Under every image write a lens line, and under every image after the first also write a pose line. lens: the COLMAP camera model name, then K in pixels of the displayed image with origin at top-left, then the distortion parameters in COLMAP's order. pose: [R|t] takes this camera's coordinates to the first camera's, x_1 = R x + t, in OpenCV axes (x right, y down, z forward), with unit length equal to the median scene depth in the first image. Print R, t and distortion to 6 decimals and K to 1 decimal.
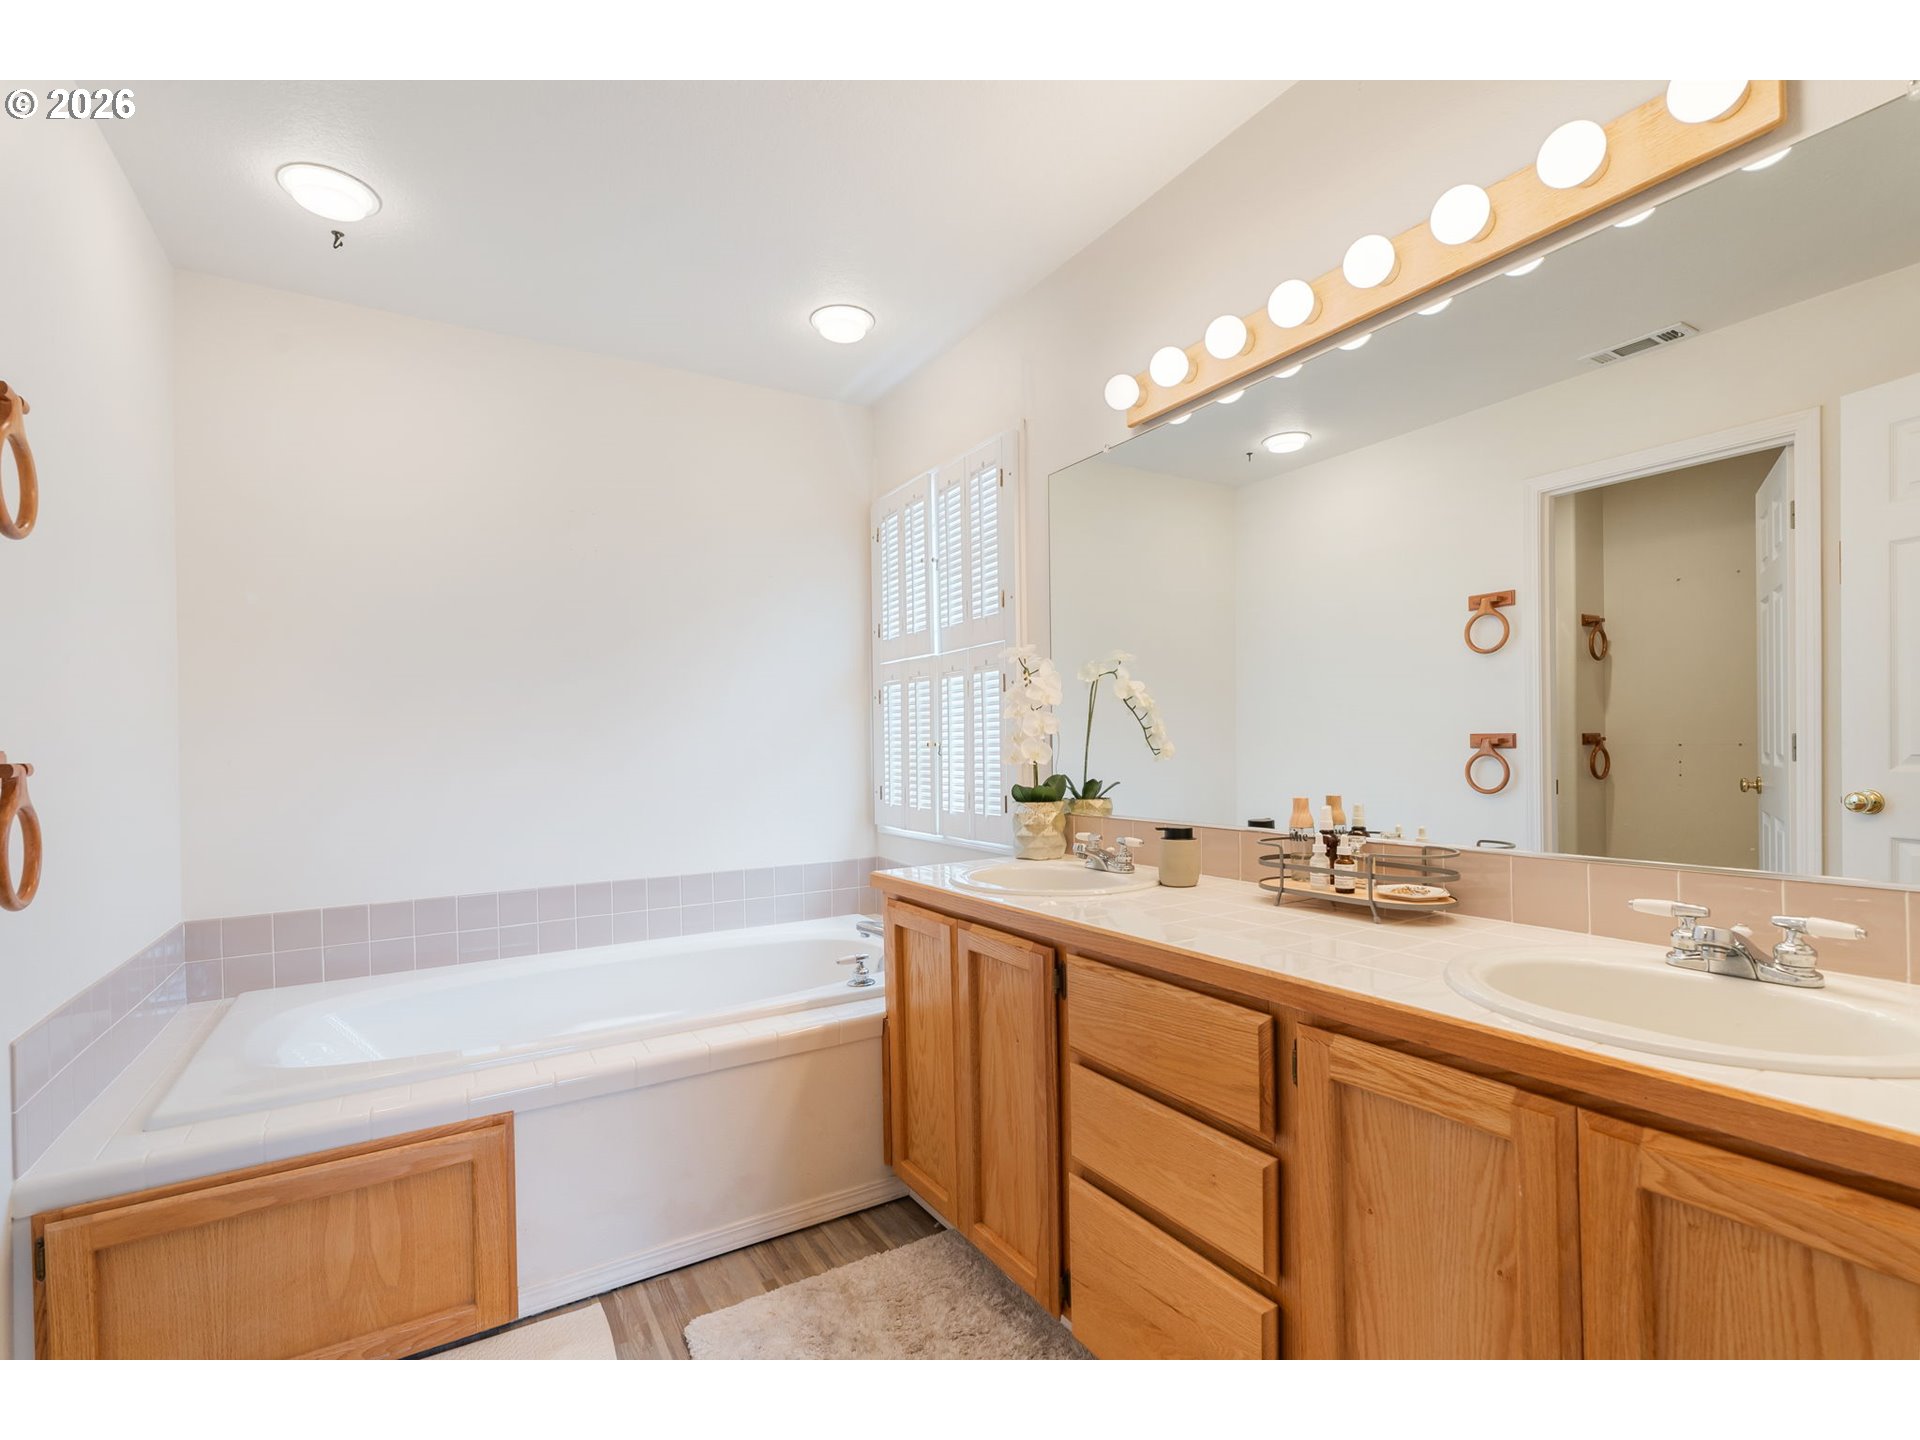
lens RADIAL K [[869.4, 0, 945.8], [0, 869.4, 718.0], [0, 0, 1]] dist [0.000656, 0.000425]
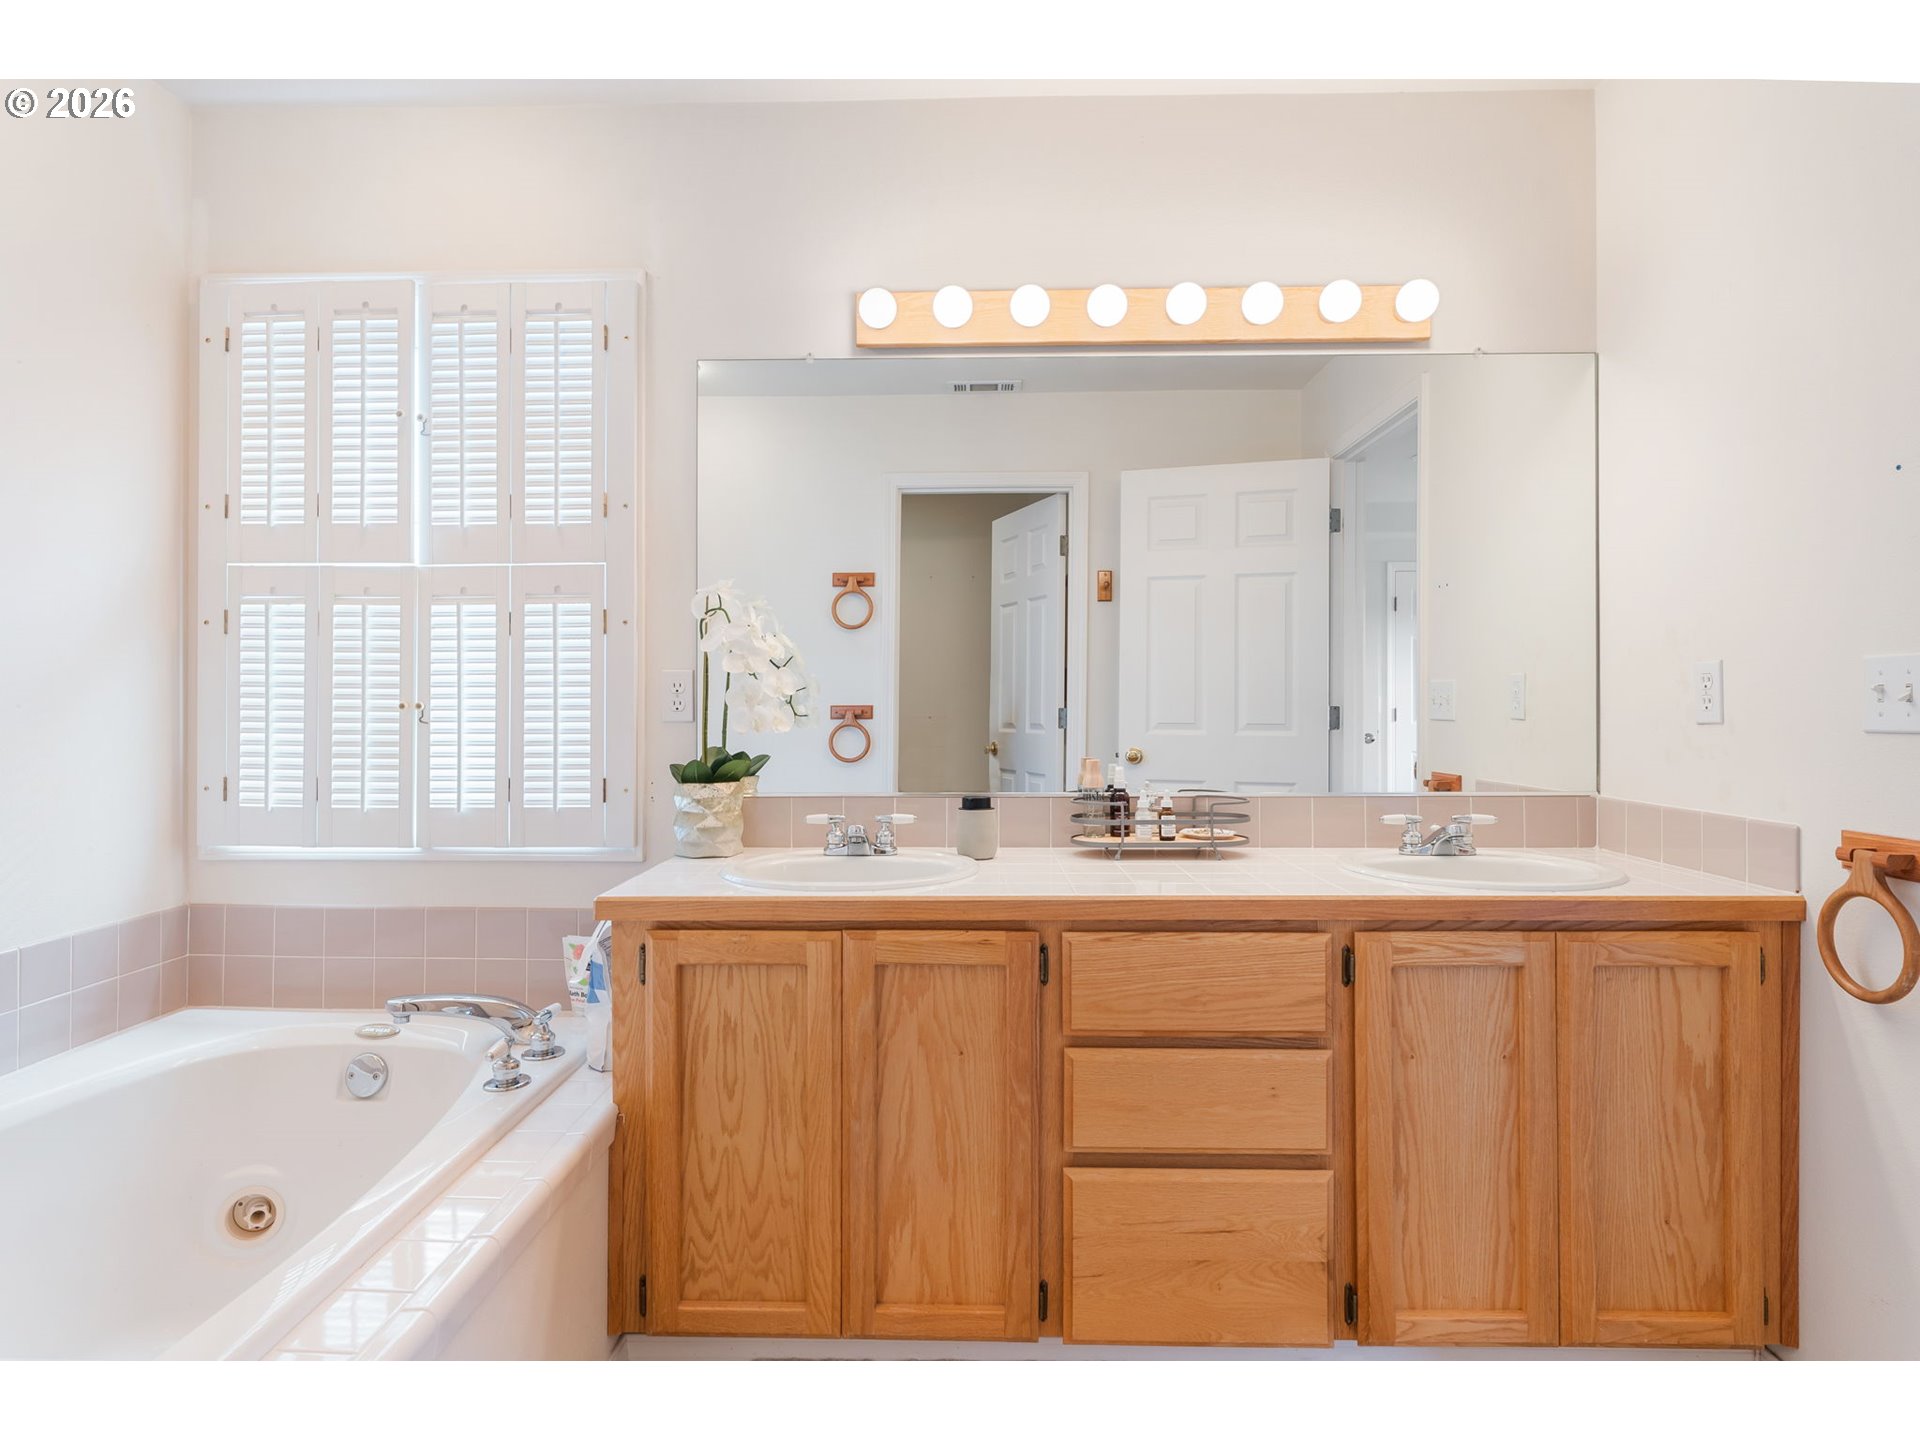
lens RADIAL K [[1034.9, 0, 958.6], [0, 1034.9, 683.4], [0, 0, 1]] dist [-0.000953, -0.000688]
pose [[0.542929, 0.036438, 0.838988, -0.572745], [-0.034168, 0.999189, -0.021285, 0.022212], [-0.839083, -0.017110, 0.543734, 0.332444]]
